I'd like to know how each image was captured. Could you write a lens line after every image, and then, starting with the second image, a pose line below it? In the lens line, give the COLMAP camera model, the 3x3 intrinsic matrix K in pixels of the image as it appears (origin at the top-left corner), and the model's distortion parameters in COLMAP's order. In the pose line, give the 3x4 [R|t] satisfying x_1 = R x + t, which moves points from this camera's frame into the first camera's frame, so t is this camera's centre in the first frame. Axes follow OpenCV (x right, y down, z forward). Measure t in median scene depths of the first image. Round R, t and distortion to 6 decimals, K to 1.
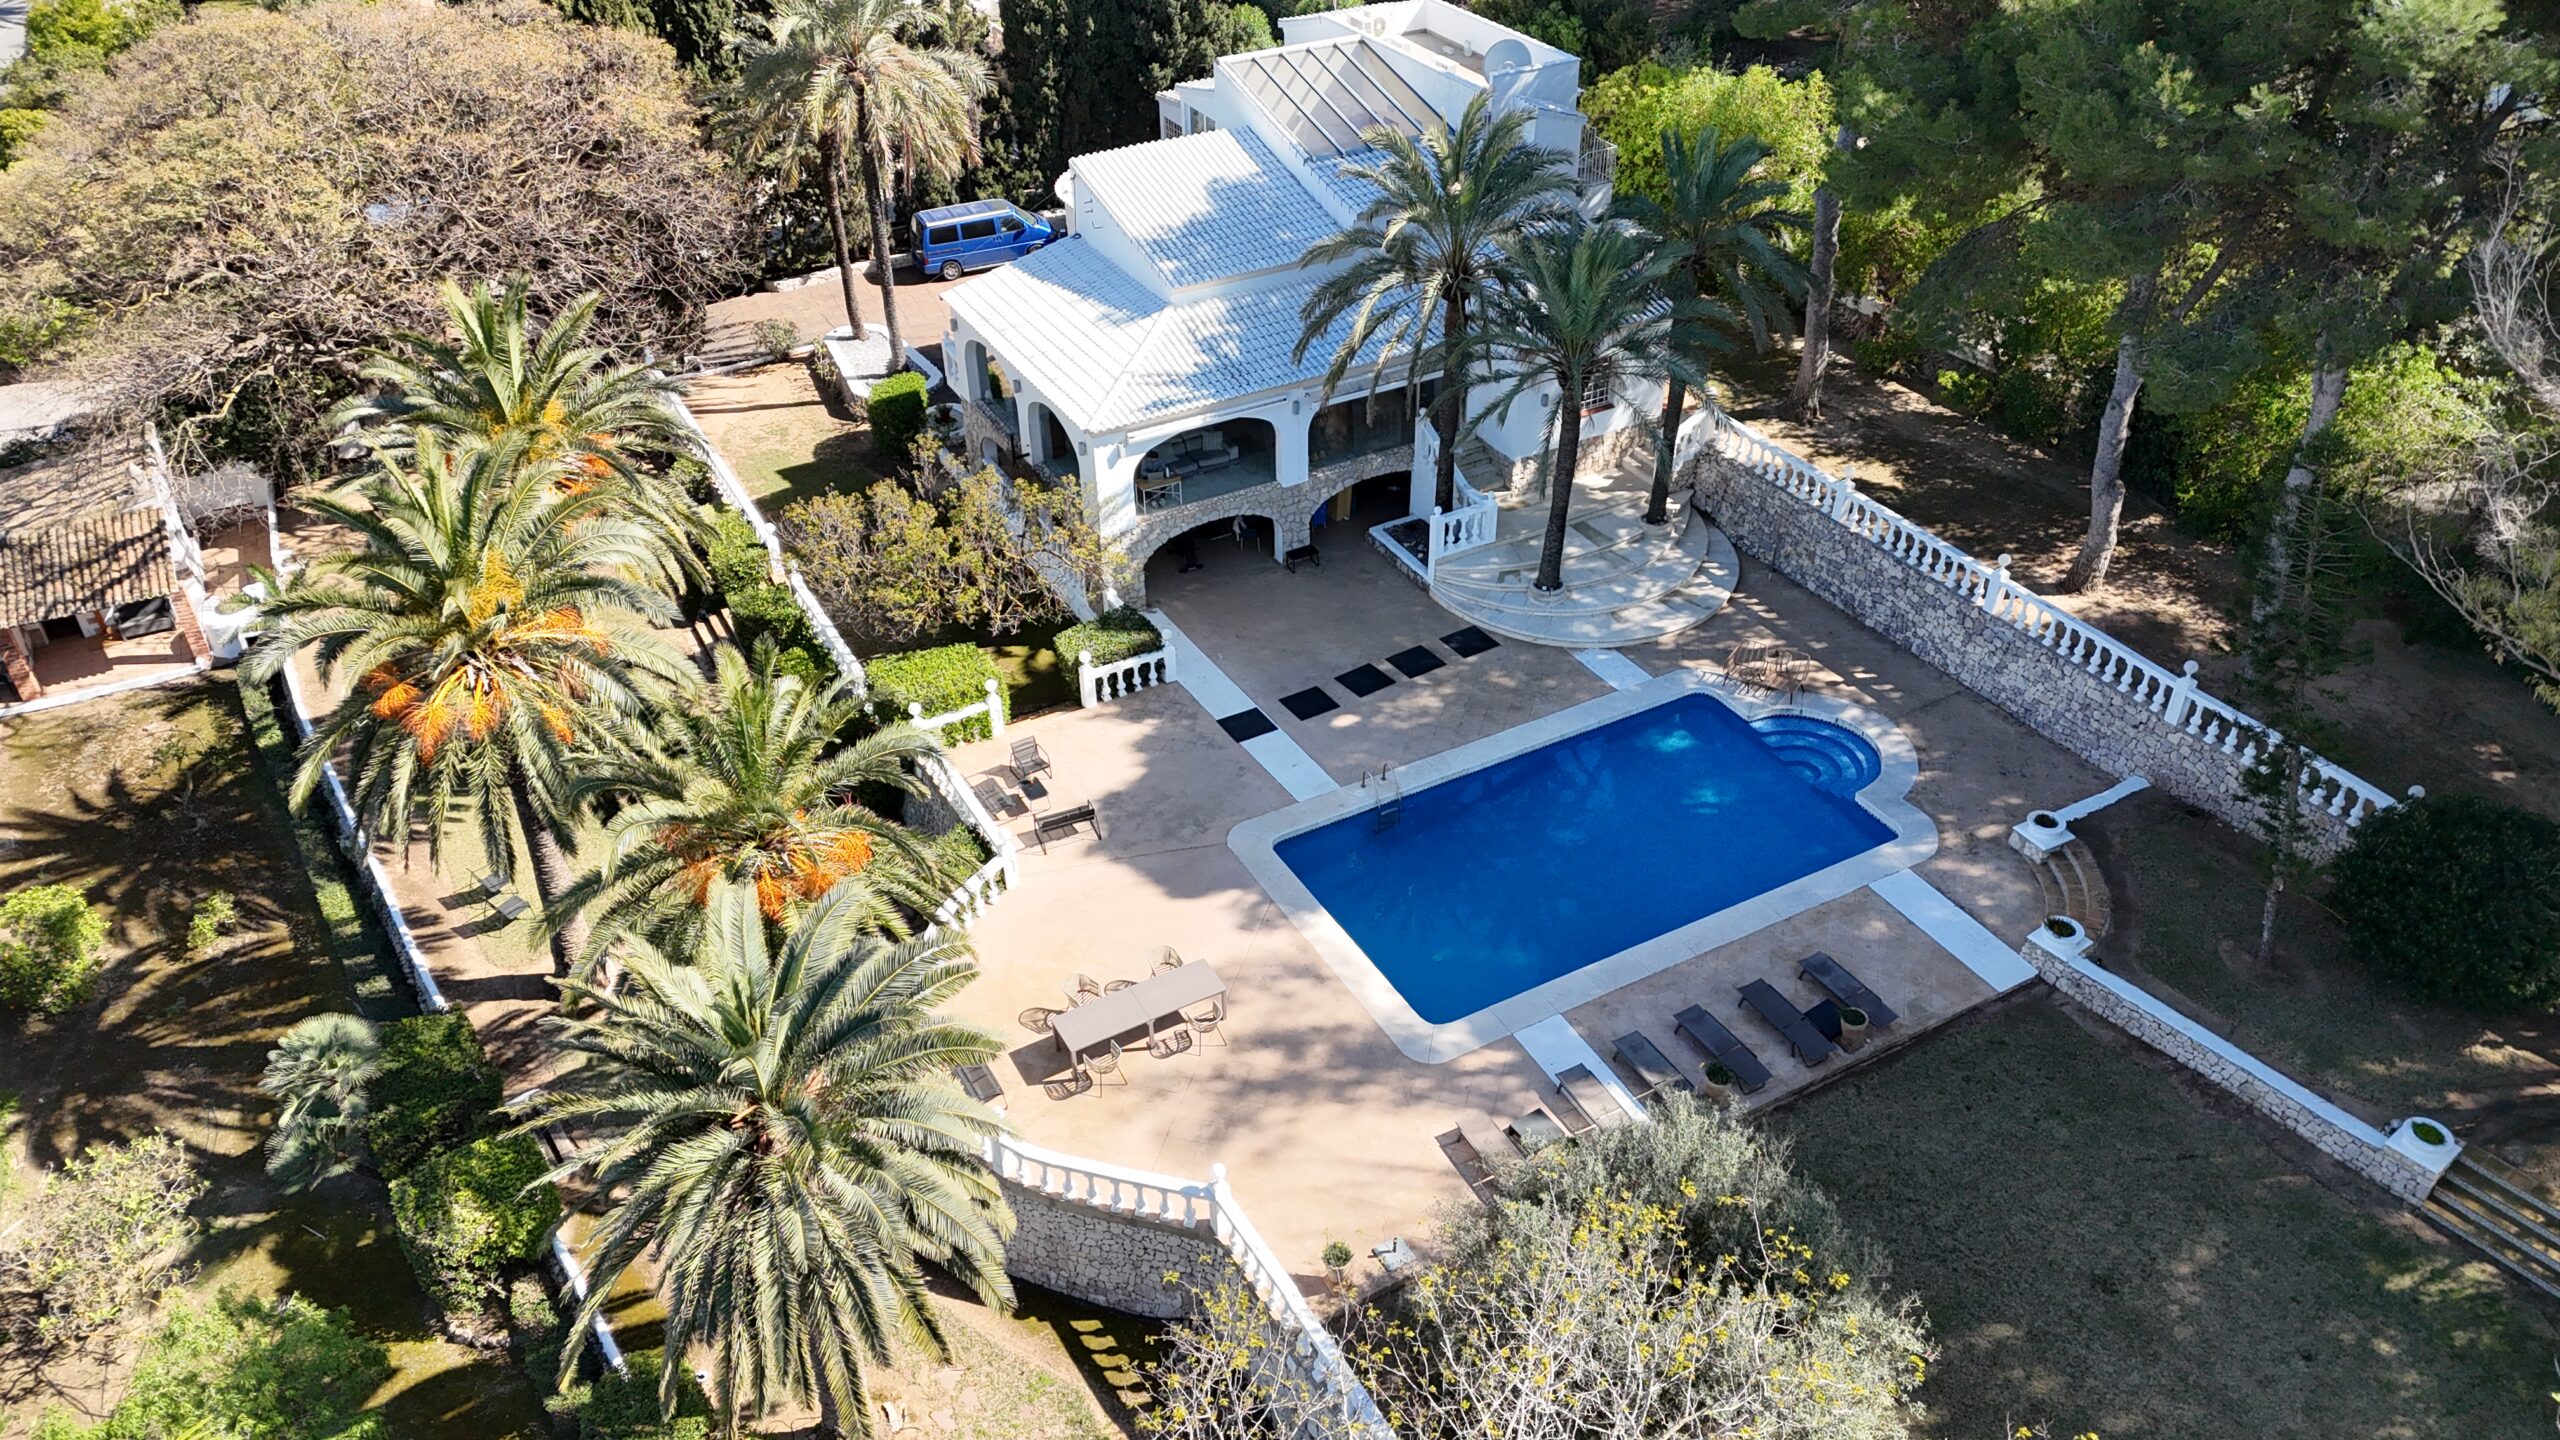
lens RADIAL K [[1837.2, 0, 1311.0], [0, 1837.2, 722.6], [0, 0, 1]] dist [0.075622, -0.079146]
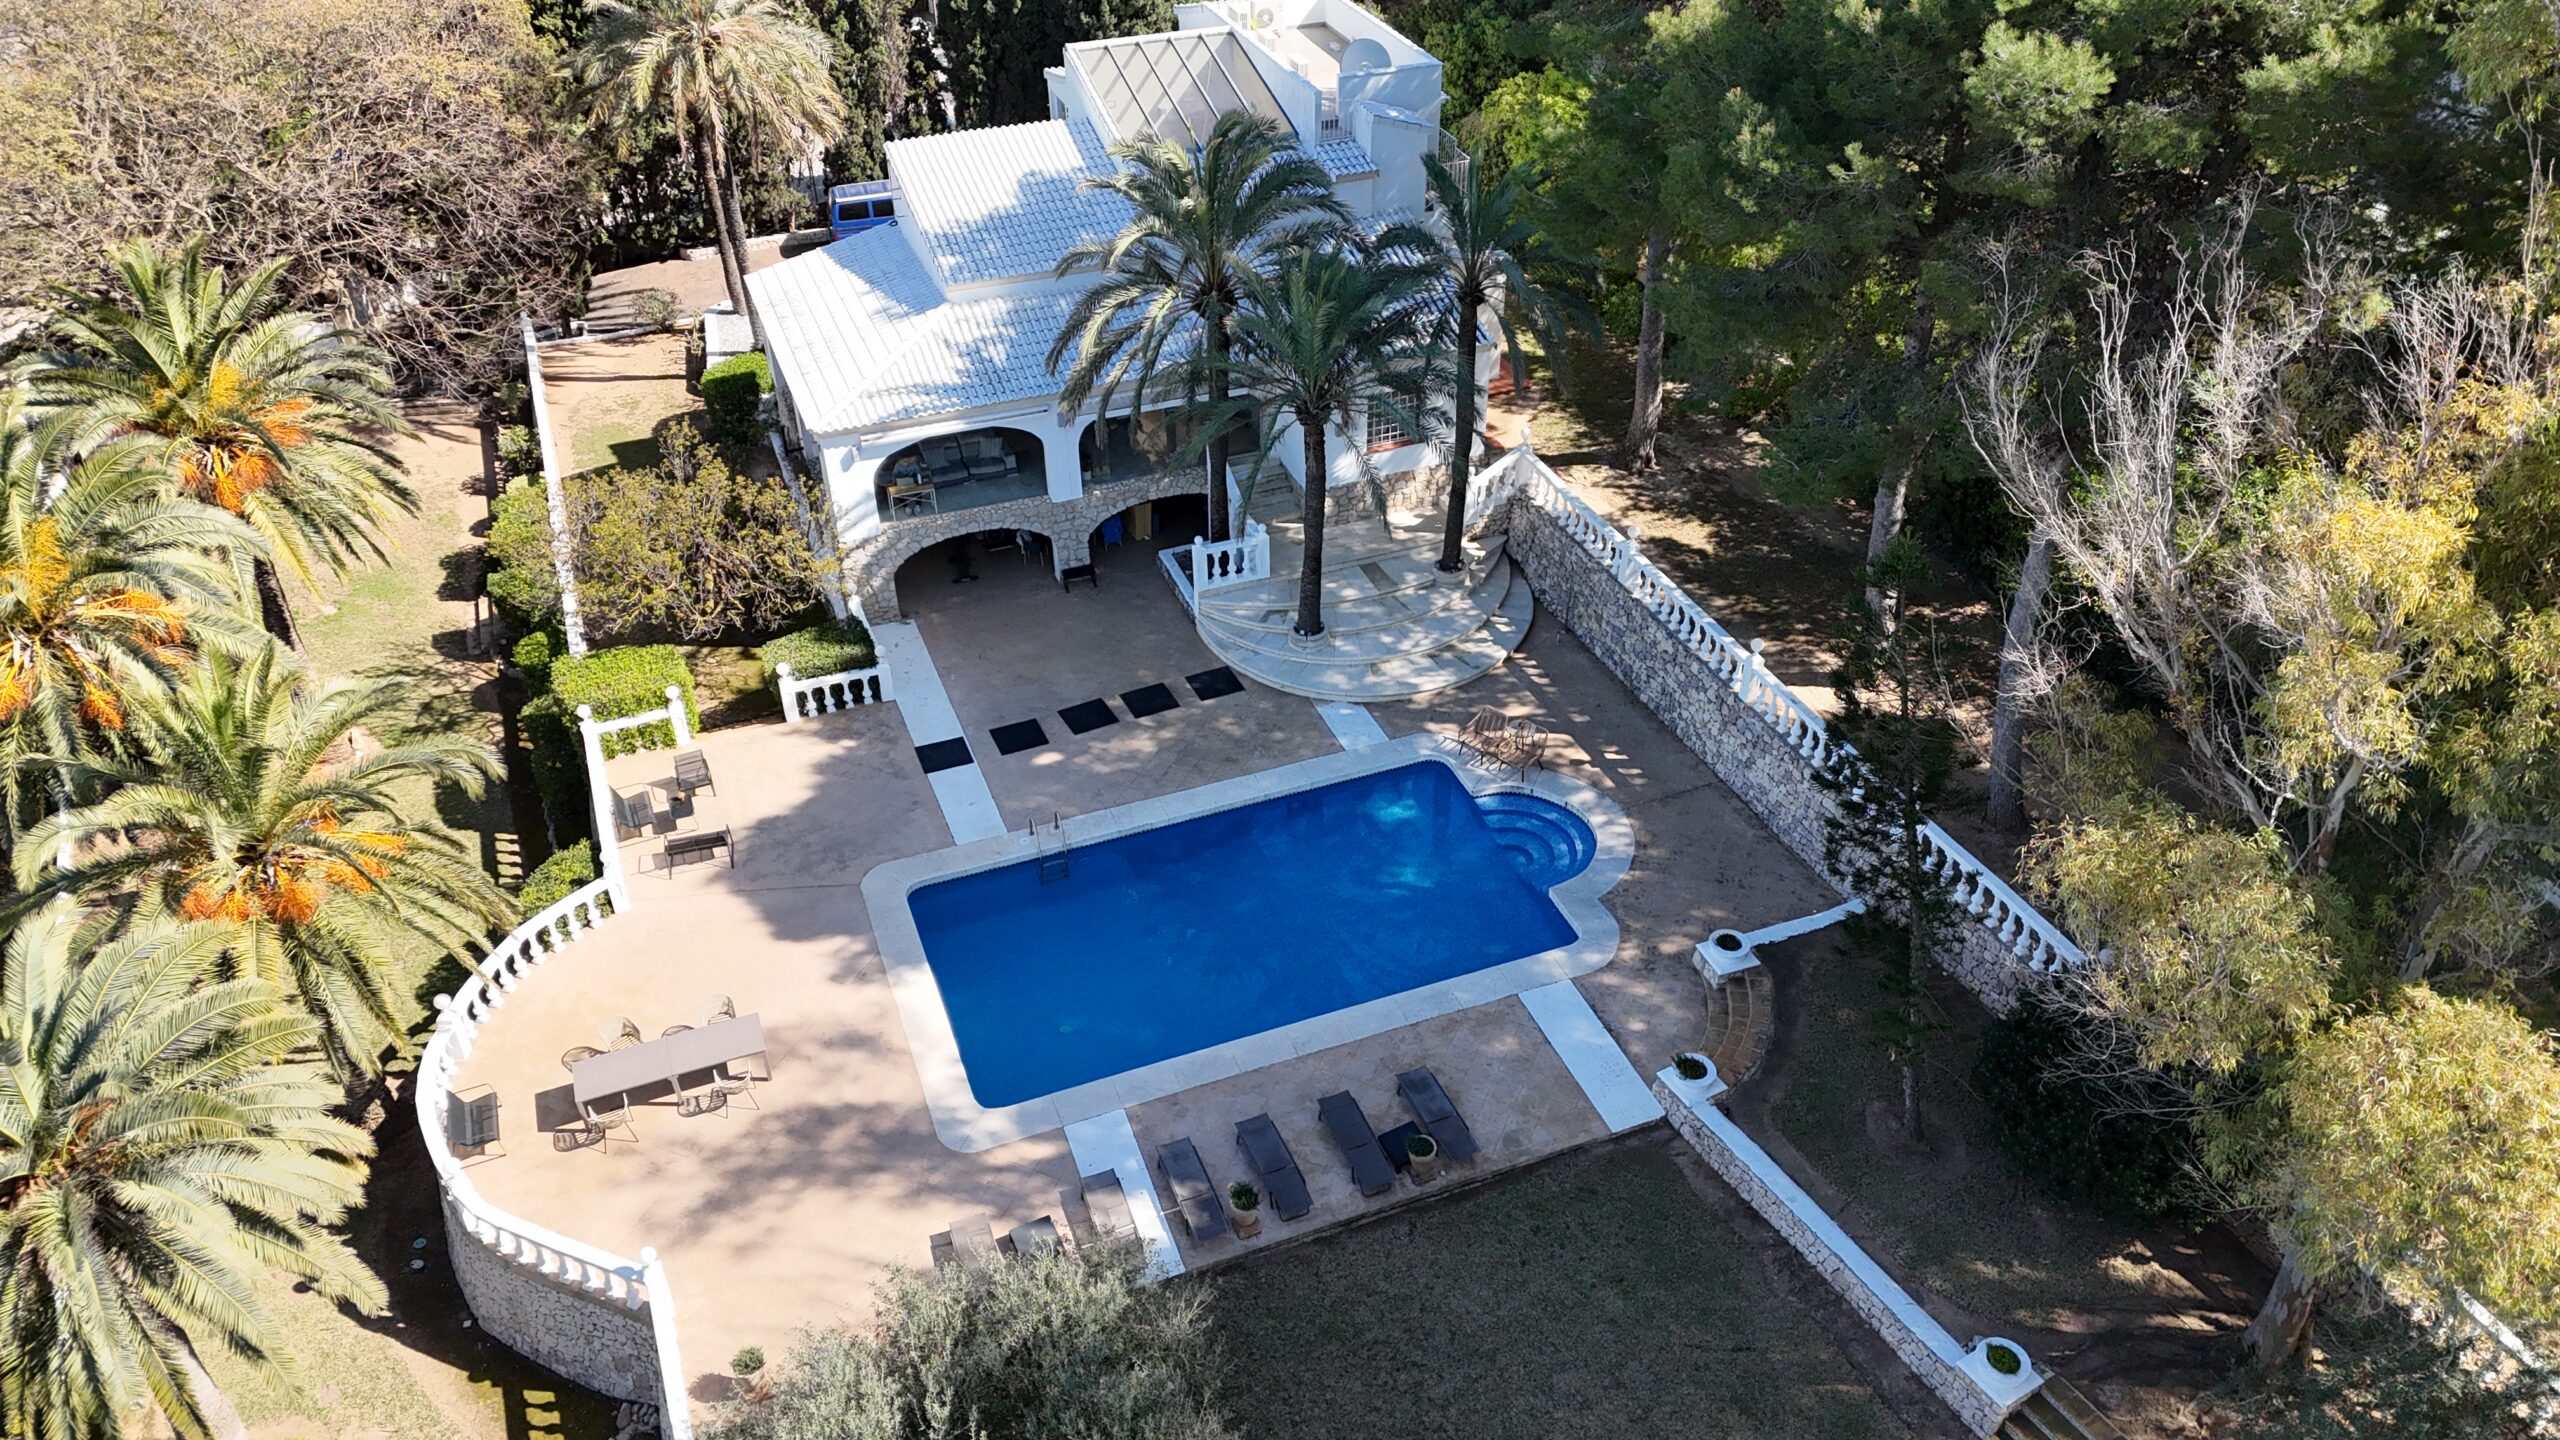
lens RADIAL K [[1837.2, 0, 1311.0], [0, 1837.2, 722.6], [0, 0, 1]] dist [0.075622, -0.079146]
pose [[0.991164, 0.082396, -0.103943, 0.245507], [-0.081163, 0.996572, 0.016043, -0.044945], [0.104909, -0.007464, 0.994454, 0.076363]]
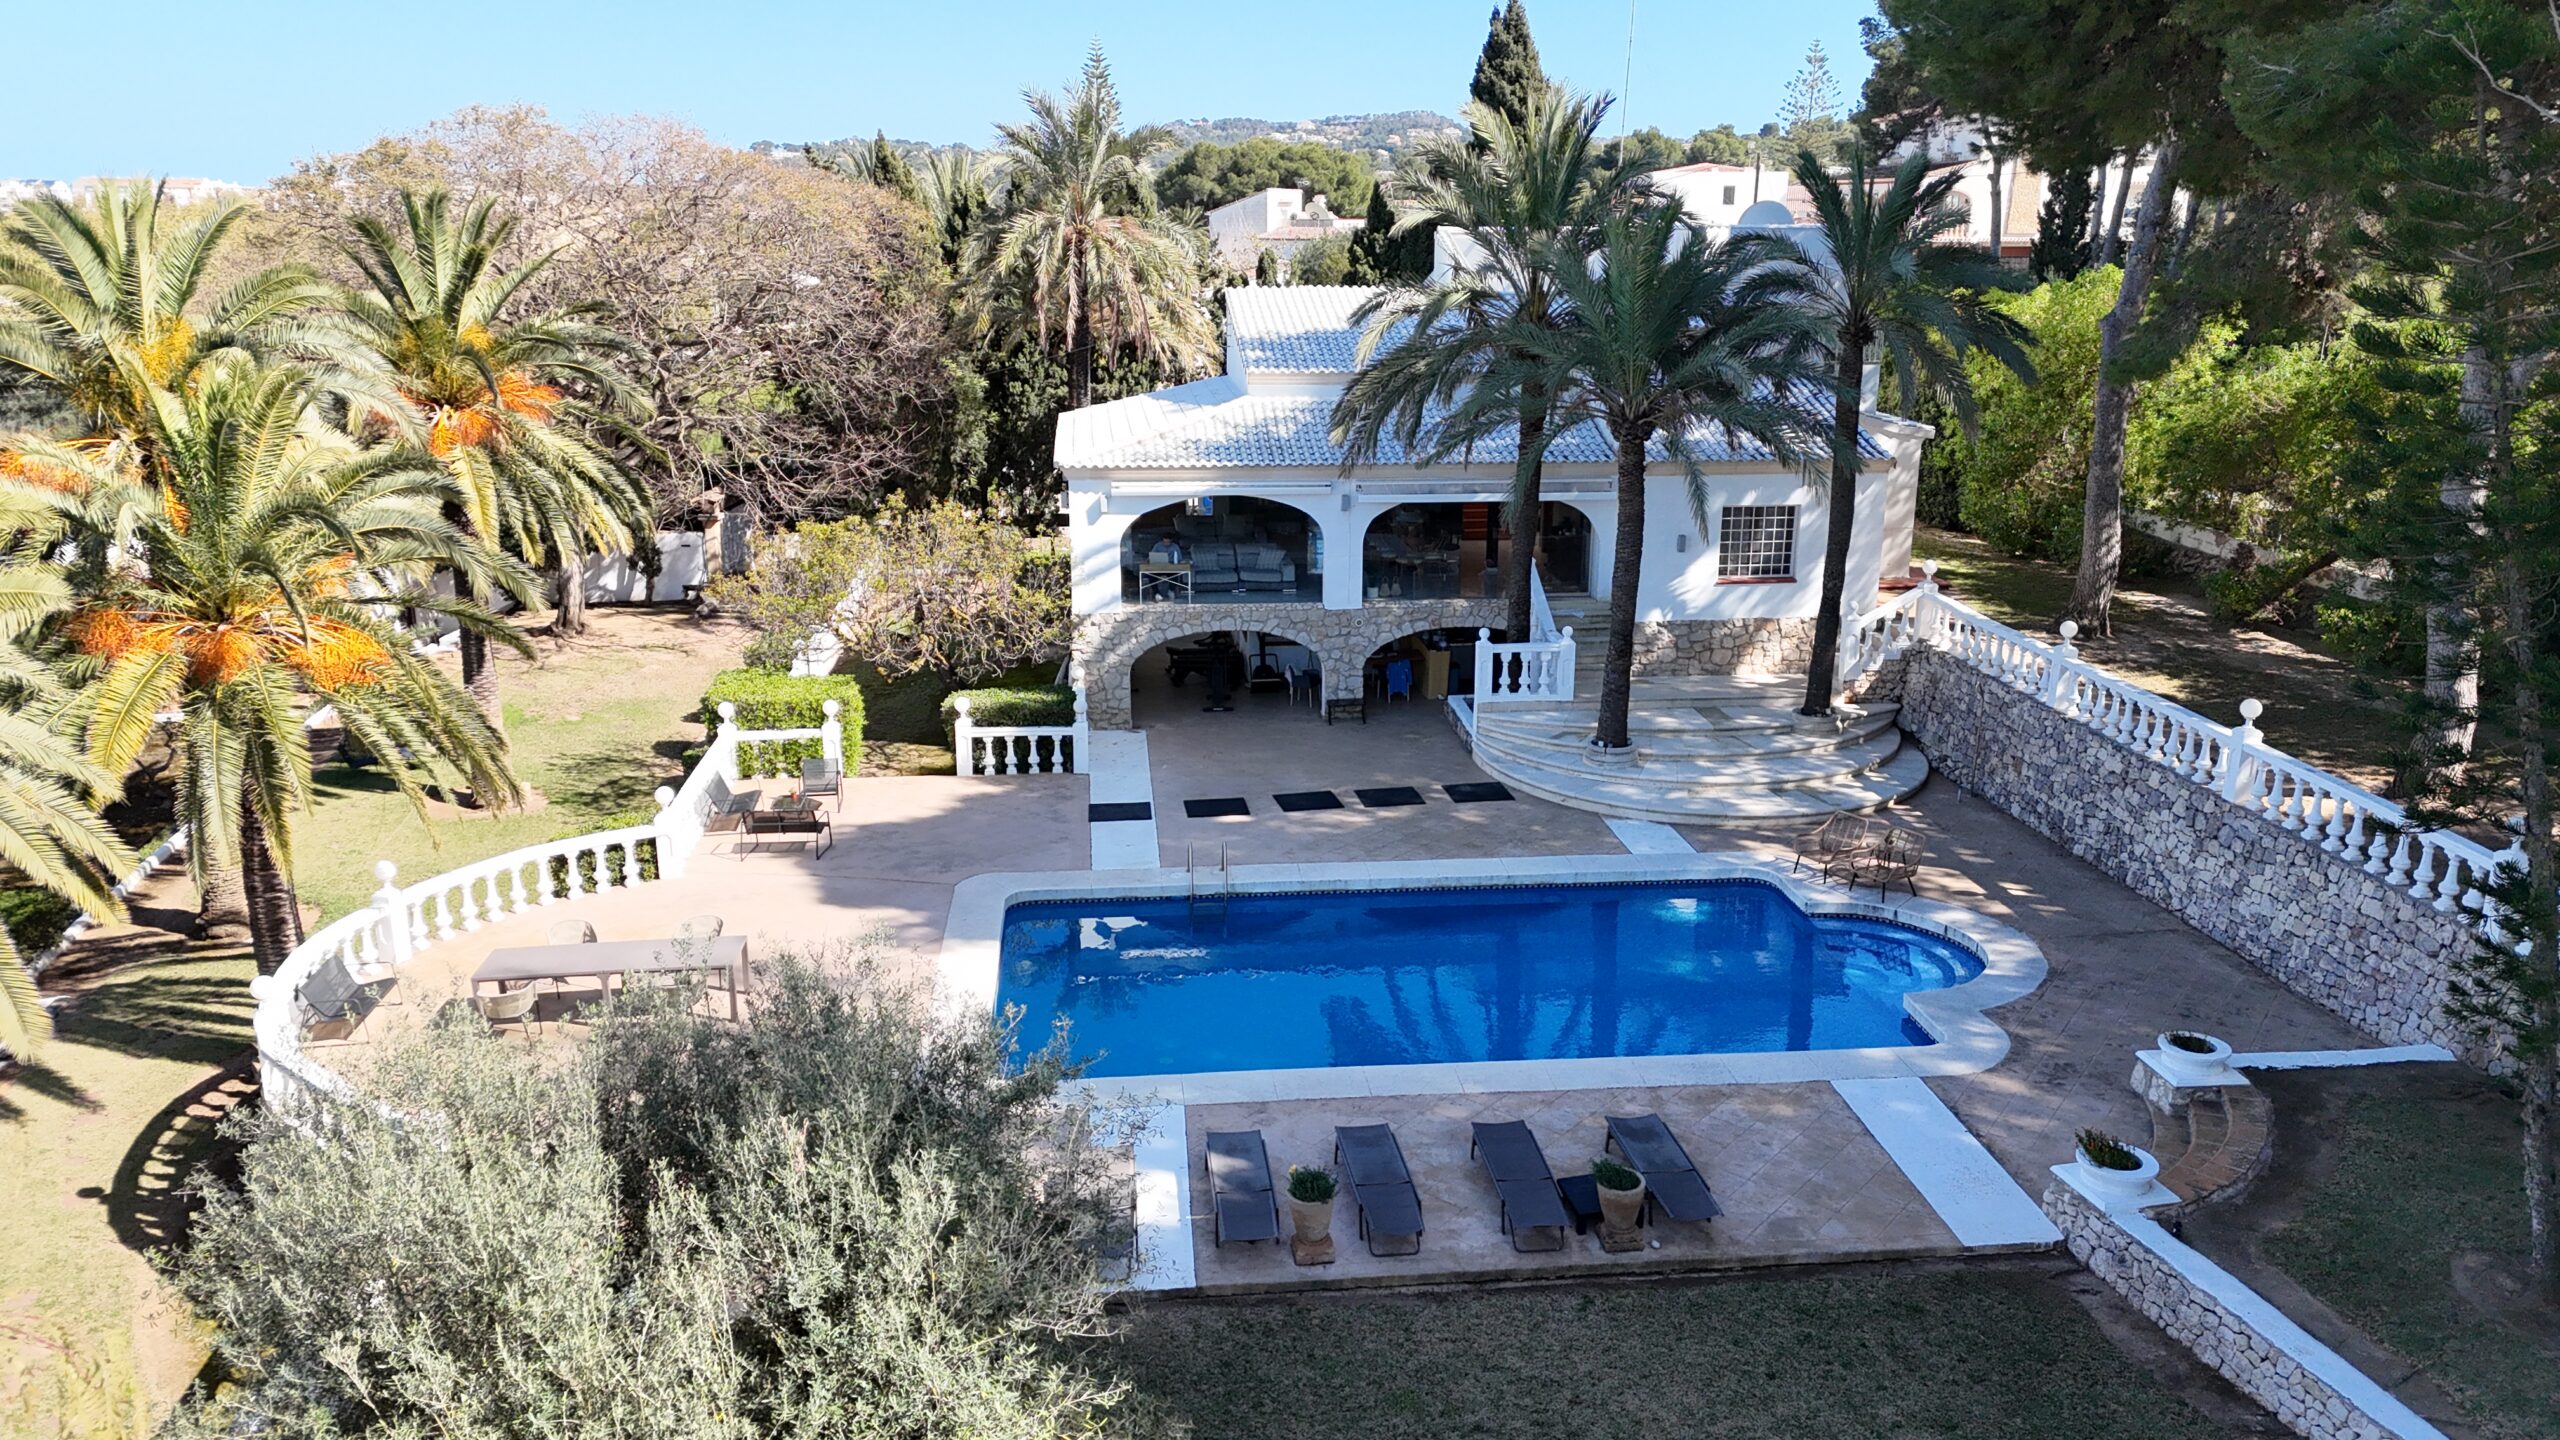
lens RADIAL K [[1855.5, 0, 1280.0], [0, 1855.5, 720.0], [0, 0, 1]] dist [0.057129, -0.078947]
pose [[0.914032, 0.115639, -0.388809, 0.310316], [-0.241445, 0.925316, -0.292396, 0.169799], [0.325959, 0.361135, 0.873689, 0.339971]]
